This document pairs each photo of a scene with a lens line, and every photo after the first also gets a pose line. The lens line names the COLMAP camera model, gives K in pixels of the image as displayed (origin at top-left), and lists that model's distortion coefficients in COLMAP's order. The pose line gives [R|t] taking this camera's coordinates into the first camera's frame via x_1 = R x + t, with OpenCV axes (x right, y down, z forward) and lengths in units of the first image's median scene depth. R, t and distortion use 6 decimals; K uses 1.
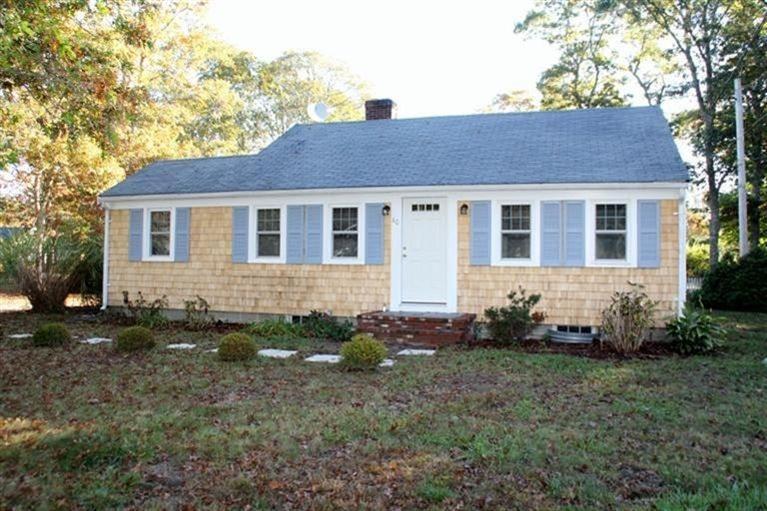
lens RADIAL K [[431.8, 0, 383.5], [0, 431.8, 265.9], [0, 0, 1]] dist [-0.066991, -0.000024]
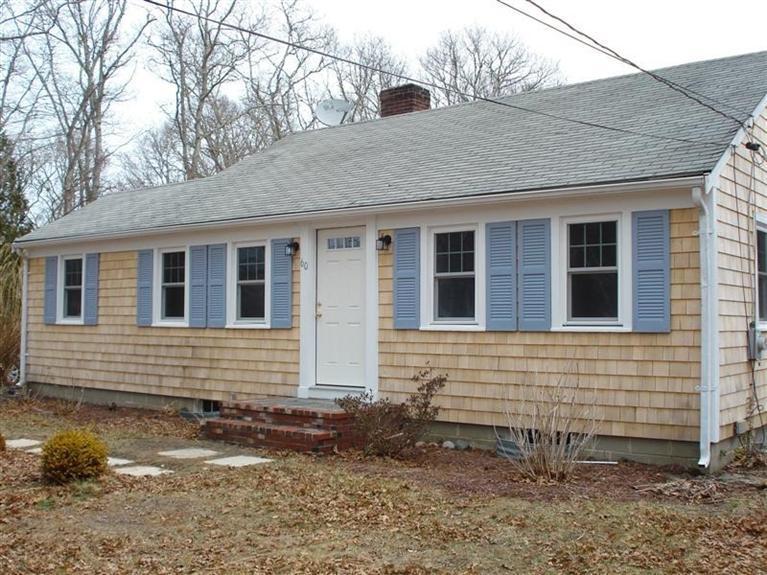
lens RADIAL K [[856.3, 0, 383.5], [0, 856.3, 287.5], [0, 0, 1]] dist [-0.073215, -0.108029]
pose [[0.900402, -0.022421, -0.434480, 0.704816], [-0.002604, 0.998376, -0.056916, 0.008525], [0.435051, 0.052379, 0.898881, -0.150141]]
